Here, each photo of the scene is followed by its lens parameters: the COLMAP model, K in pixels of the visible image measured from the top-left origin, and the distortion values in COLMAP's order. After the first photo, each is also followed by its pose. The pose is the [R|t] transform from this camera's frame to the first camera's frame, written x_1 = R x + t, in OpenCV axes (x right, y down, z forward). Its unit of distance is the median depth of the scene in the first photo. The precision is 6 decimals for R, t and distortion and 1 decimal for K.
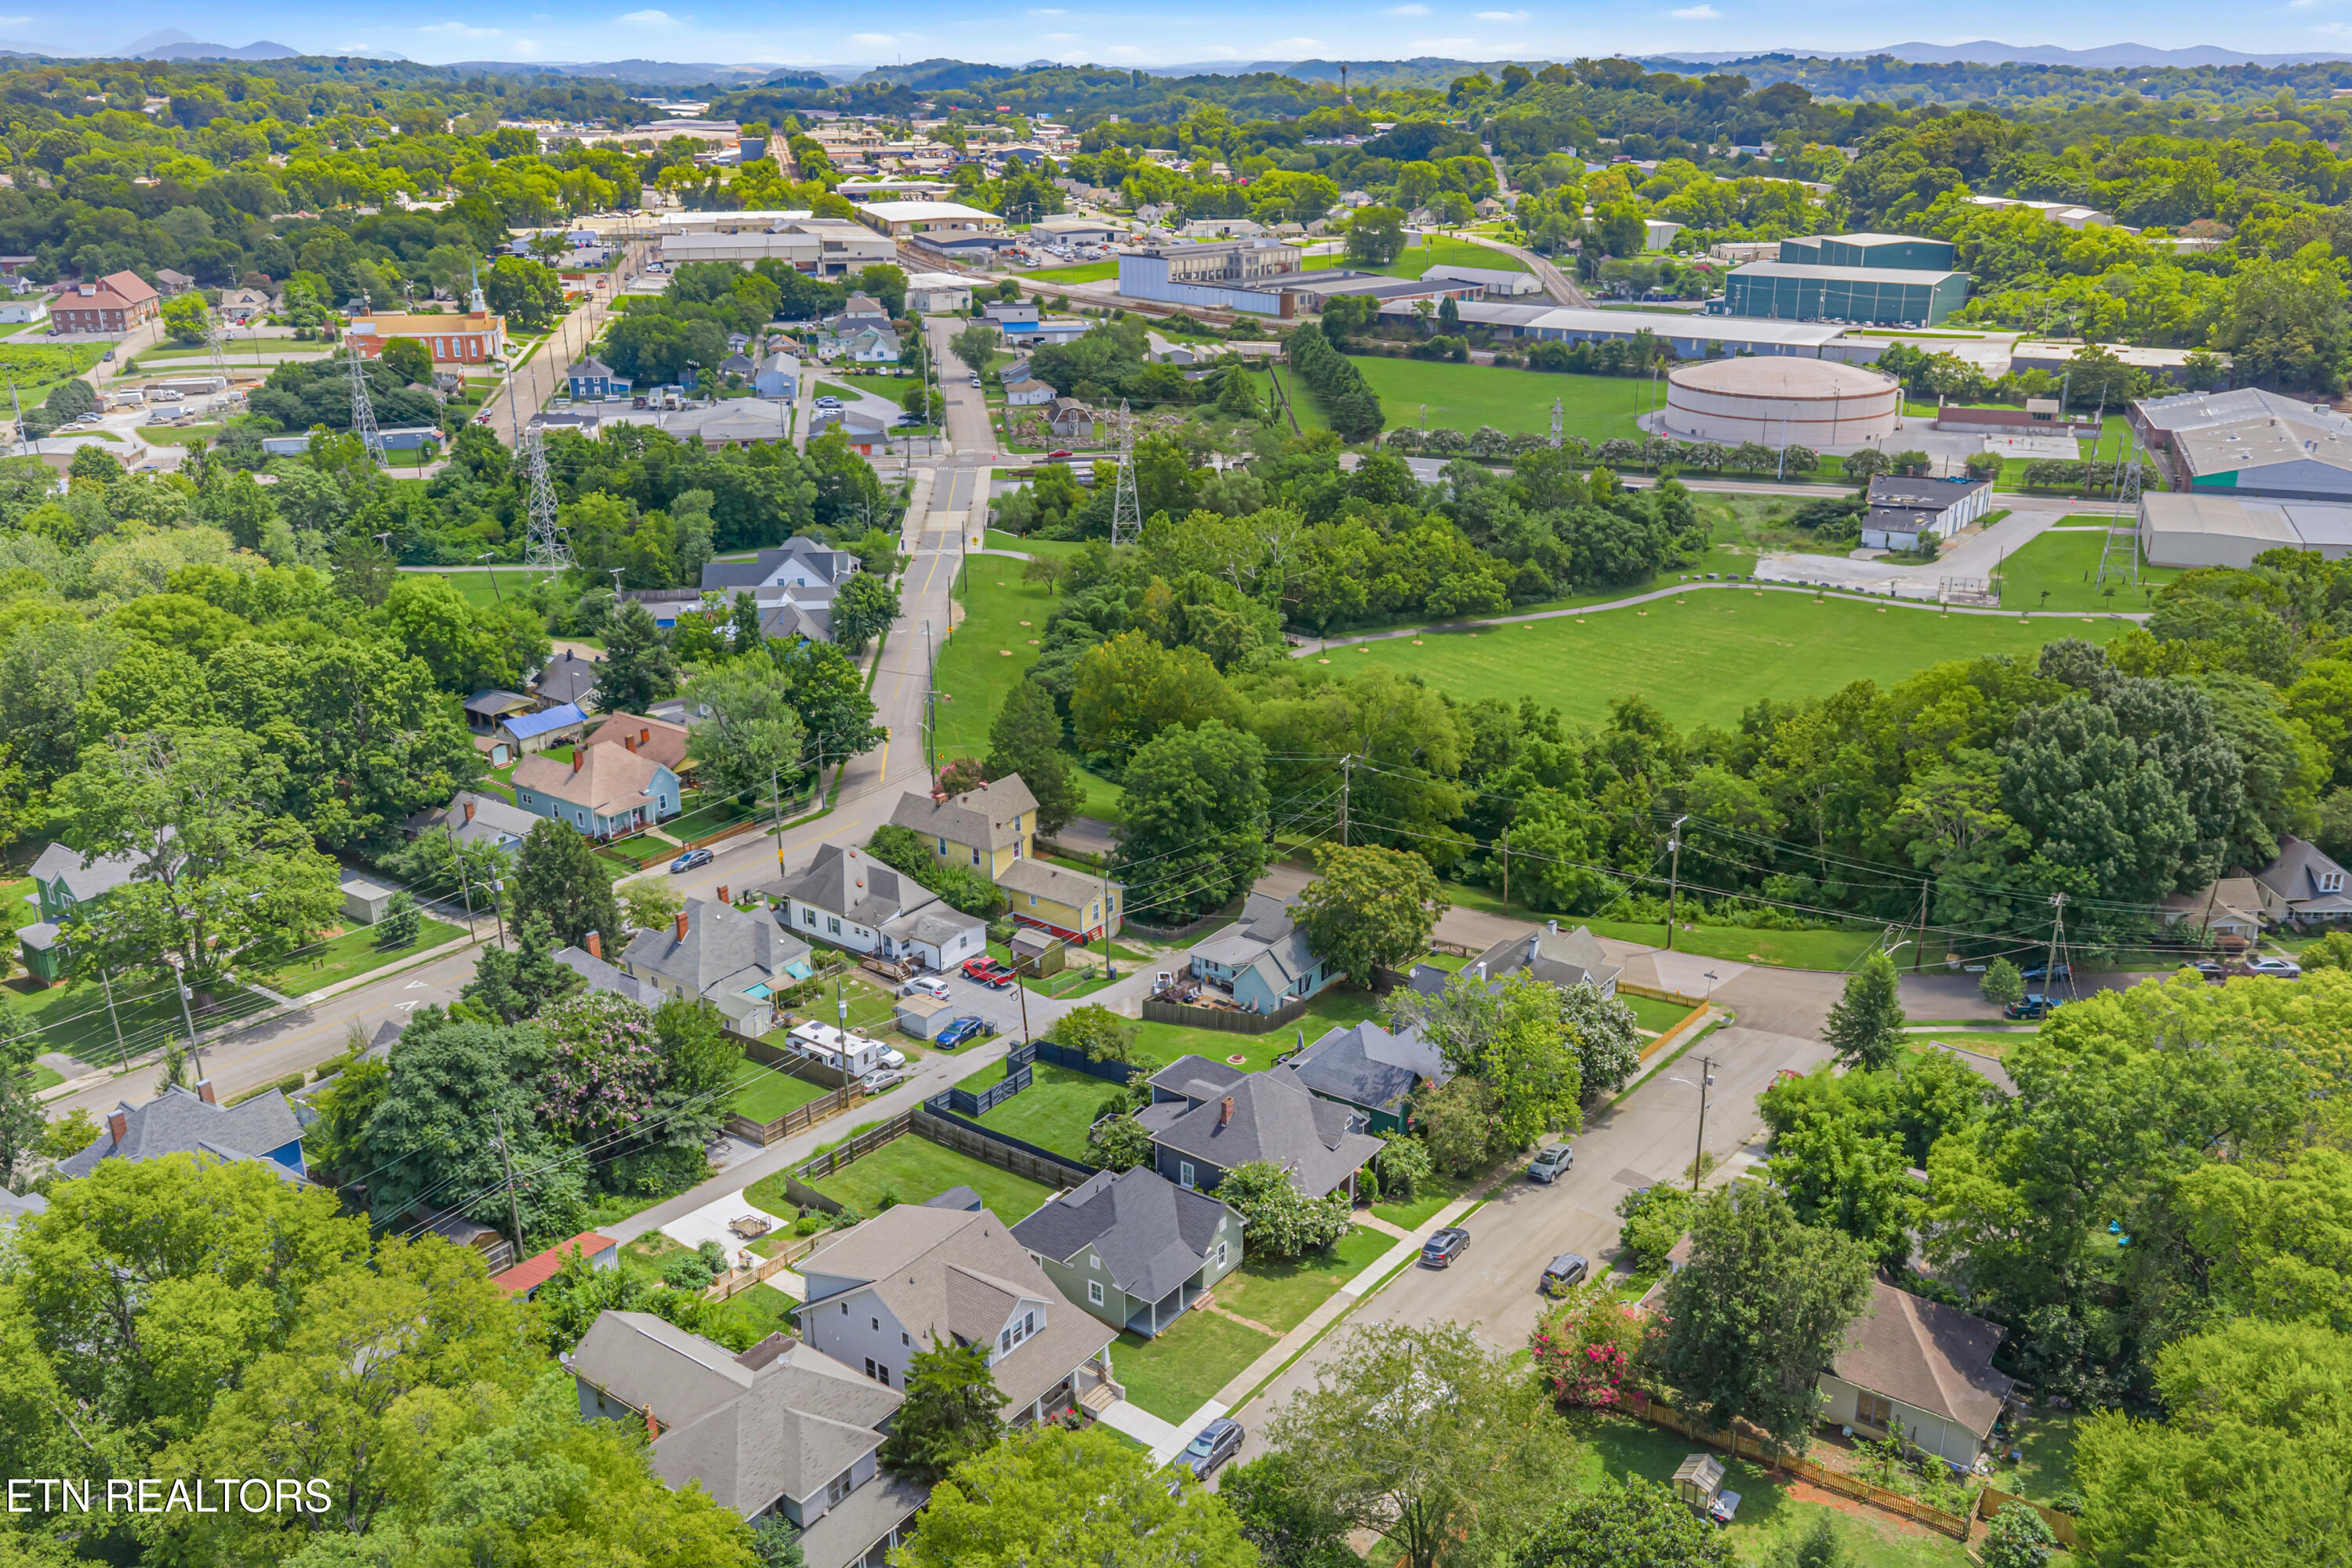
lens RADIAL K [[1976.8, 0, 1211.6], [0, 1976.8, 782.9], [0, 0, 1]] dist [0.007125, -0.006556]
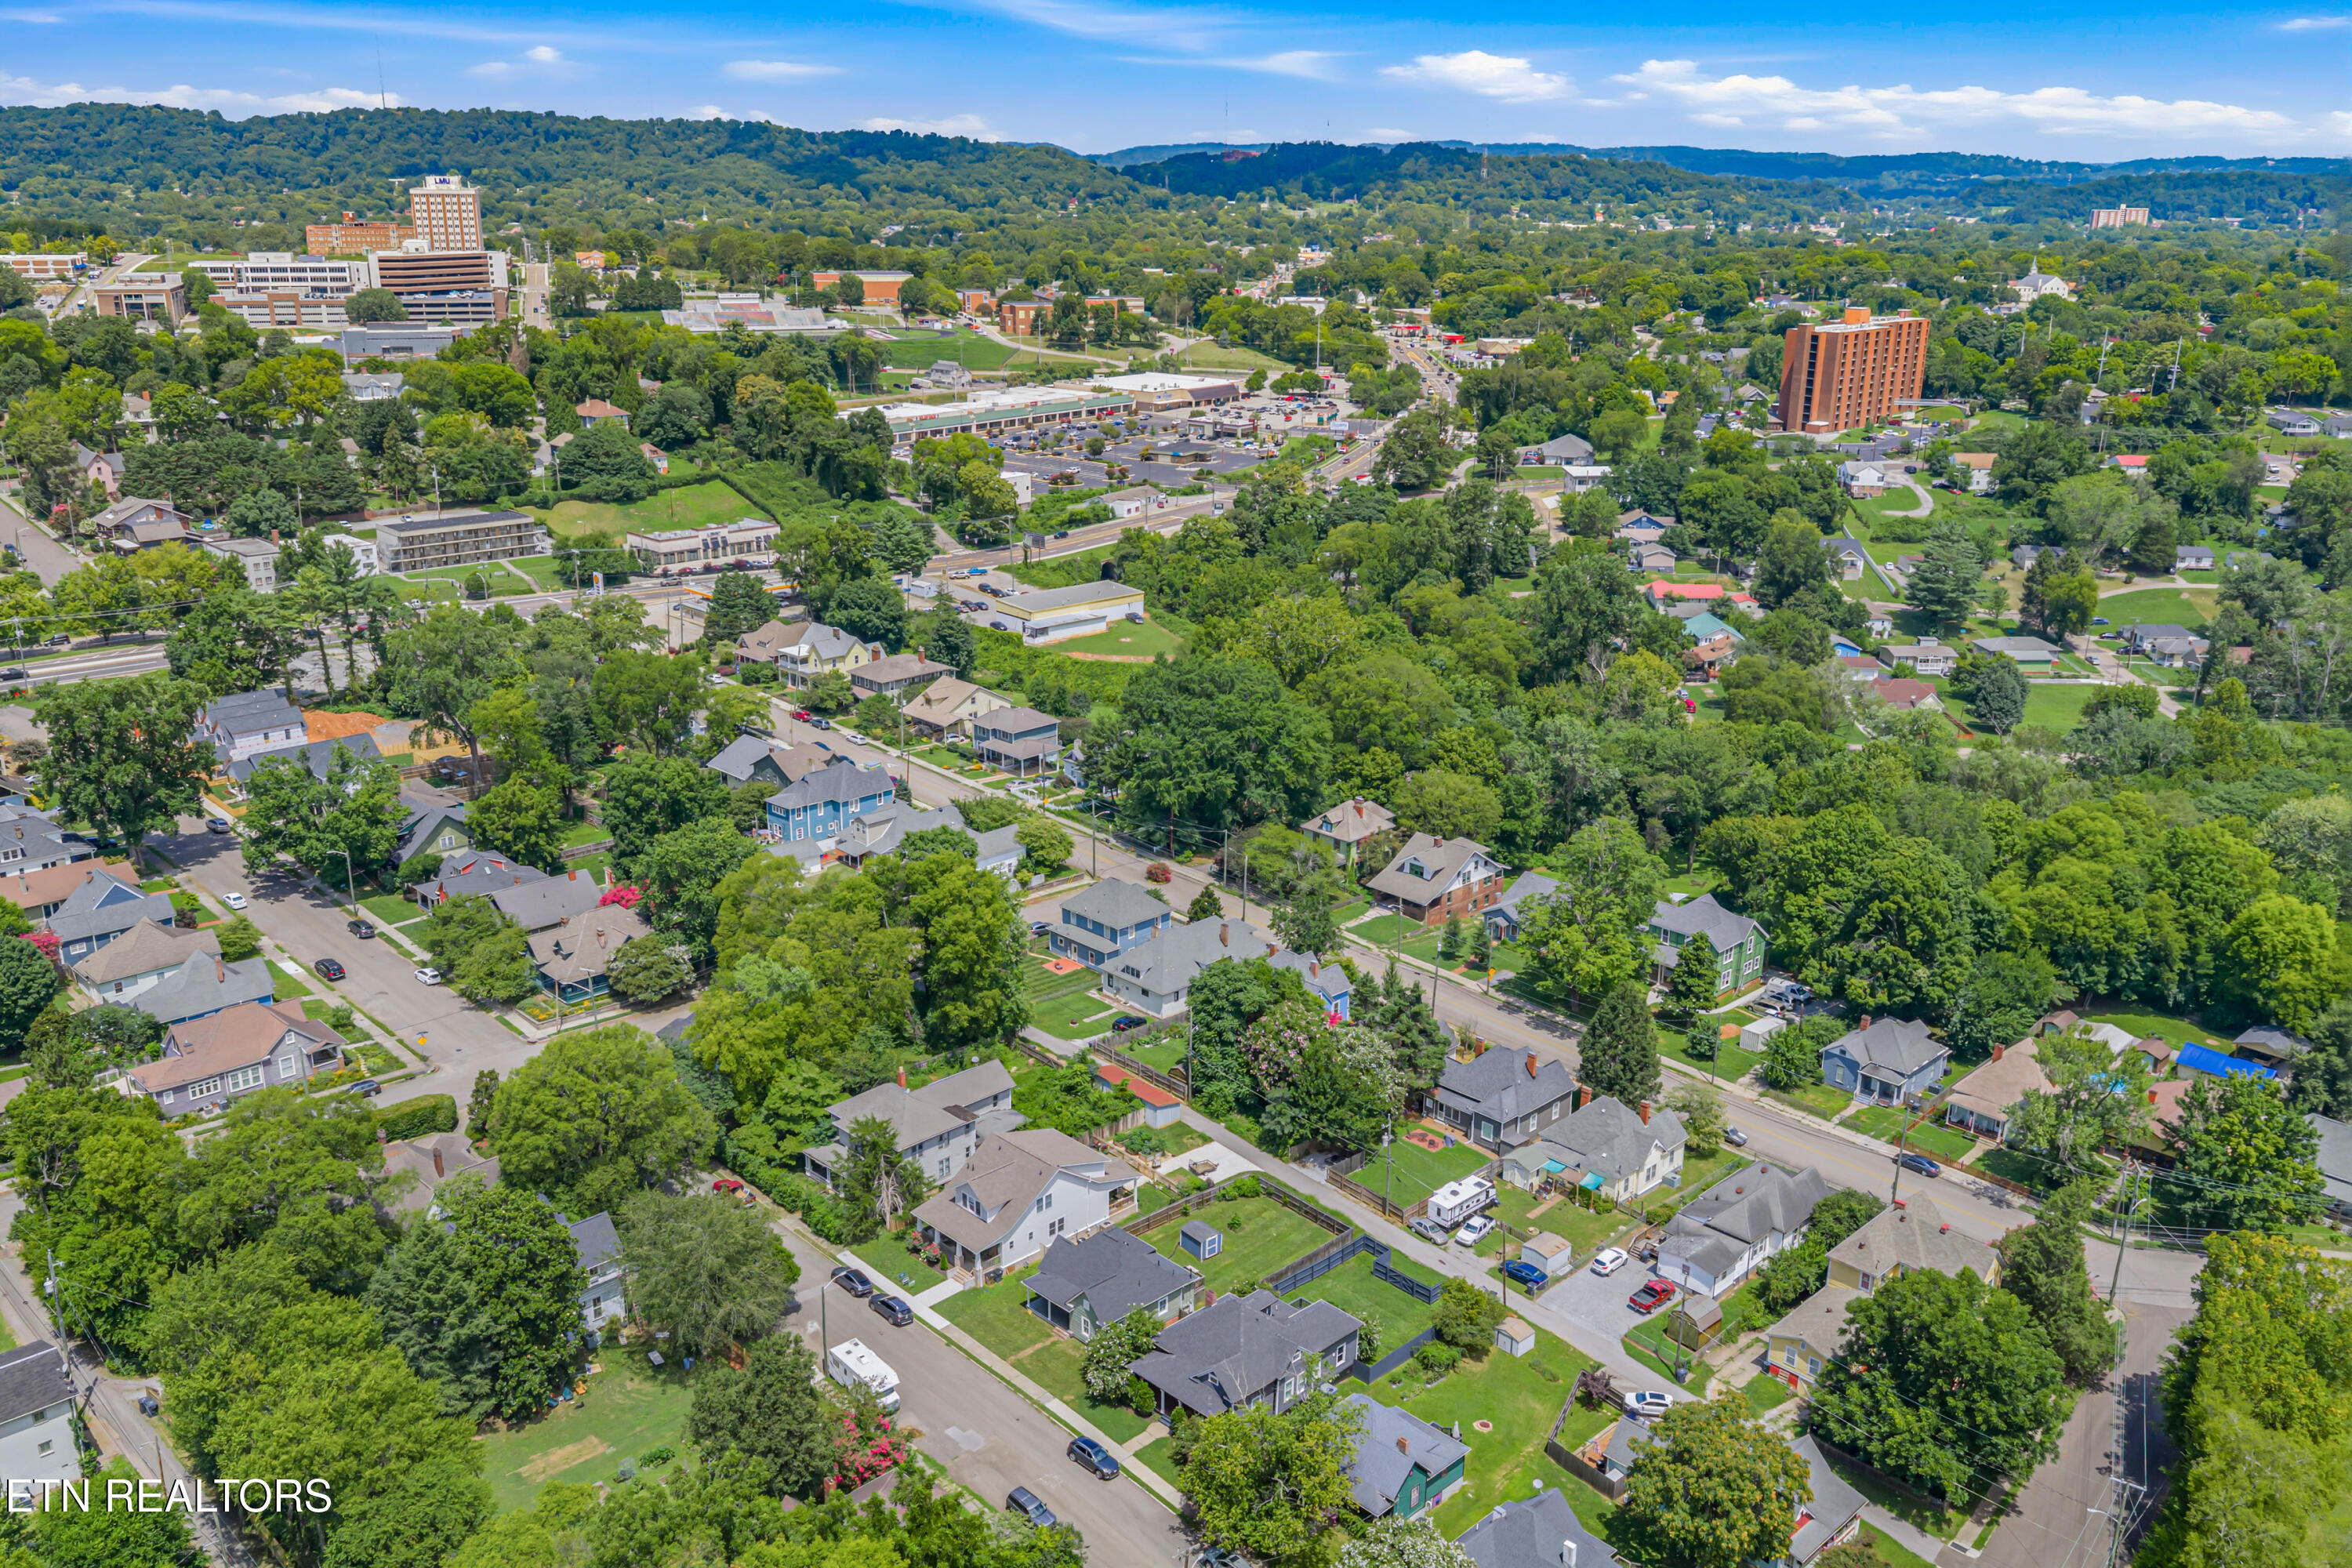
lens RADIAL K [[1976.8, 0, 1211.6], [0, 1976.8, 782.9], [0, 0, 1]] dist [0.007125, -0.006556]
pose [[-0.164577, 0.300488, -0.939479, 0.898176], [-0.351677, 0.871996, 0.340510, -0.449590], [0.921541, 0.386433, -0.037836, 0.772127]]
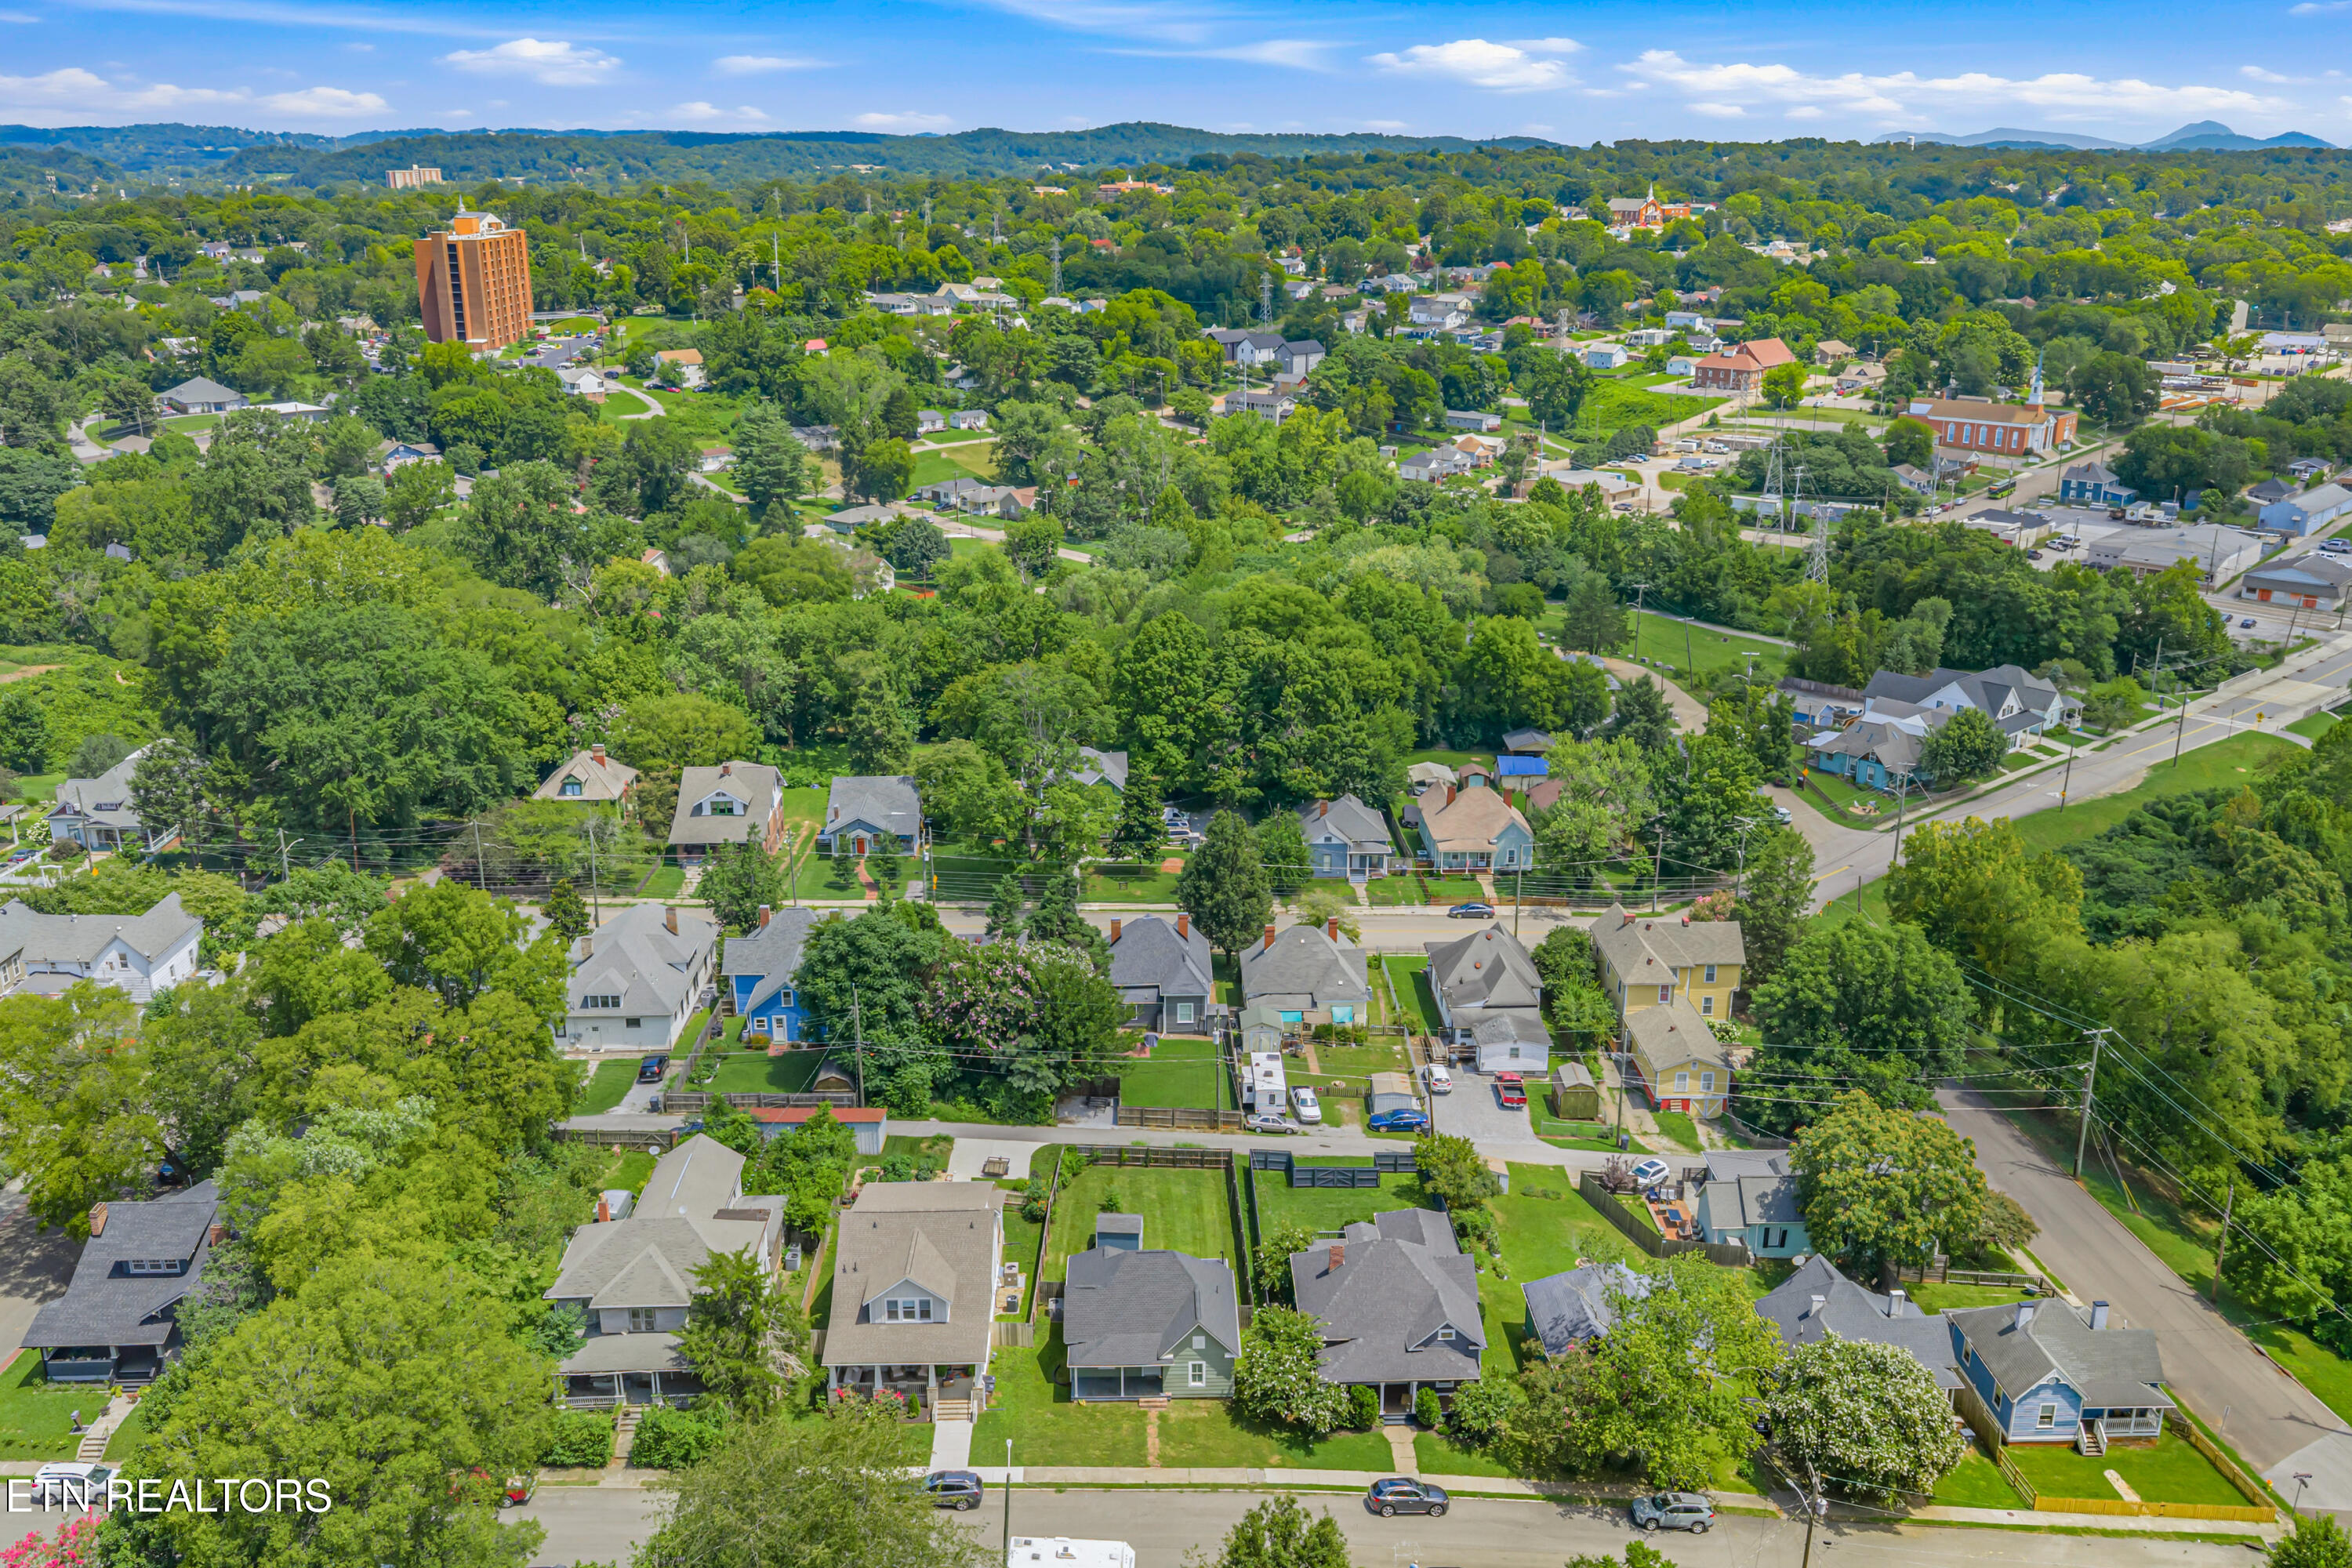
lens RADIAL K [[1976.8, 0, 1211.6], [0, 1976.8, 782.9], [0, 0, 1]] dist [0.007125, -0.006556]
pose [[0.612642, 0.245525, -0.751257, 0.521220], [-0.276378, 0.957066, 0.087404, -0.097250], [0.740463, 0.154084, 0.654196, 0.257332]]
